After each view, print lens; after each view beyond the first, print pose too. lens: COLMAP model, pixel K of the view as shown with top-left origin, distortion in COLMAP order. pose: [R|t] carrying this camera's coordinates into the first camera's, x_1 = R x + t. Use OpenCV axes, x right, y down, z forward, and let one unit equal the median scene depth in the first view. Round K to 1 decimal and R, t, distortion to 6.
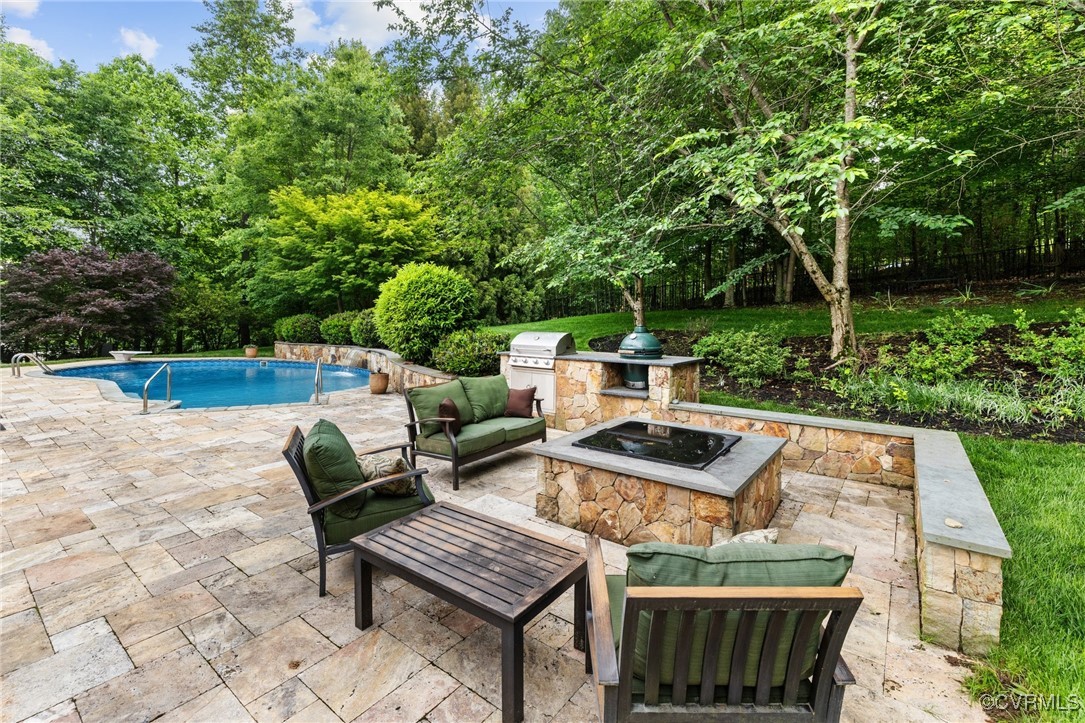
lens RADIAL K [[482.0, 0, 546.9], [0, 482.0, 330.9], [0, 0, 1]] dist [-0.000208, -0.000960]
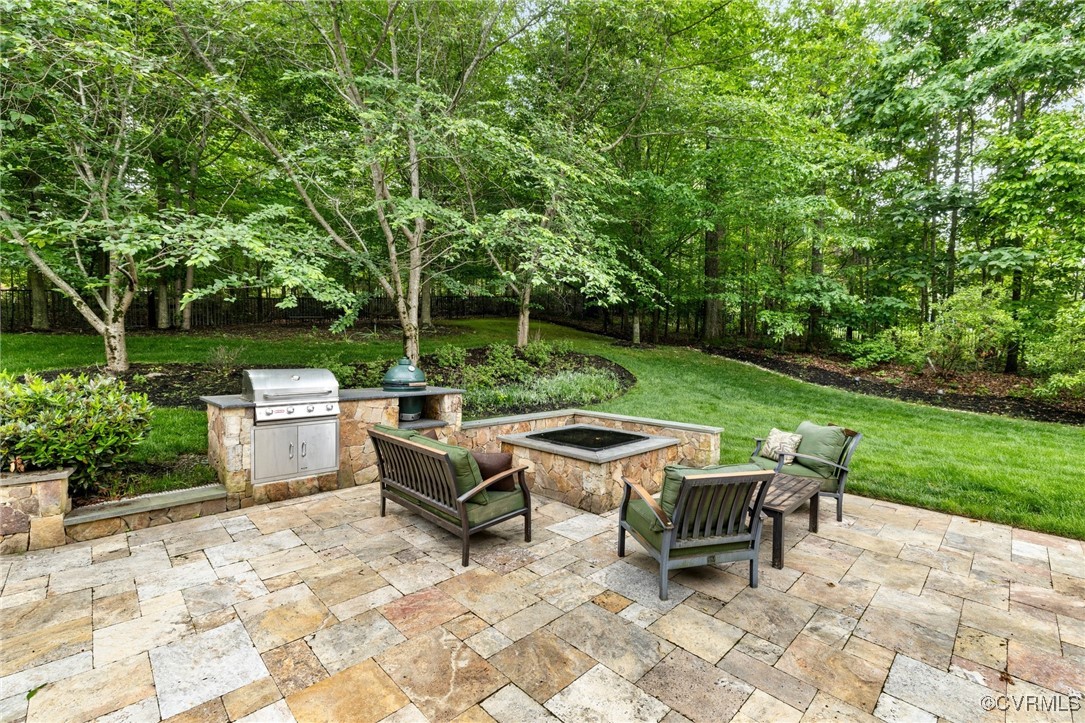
lens RADIAL K [[469.5, 0, 542.5], [0, 469.5, 361.5], [0, 0, 1]] dist [-0.002660, 0.000483]
pose [[0.134349, -0.024968, 0.990619, -1.414938], [0.018267, 0.999575, 0.022717, -0.037355], [-0.990766, 0.015044, 0.134748, 1.146933]]
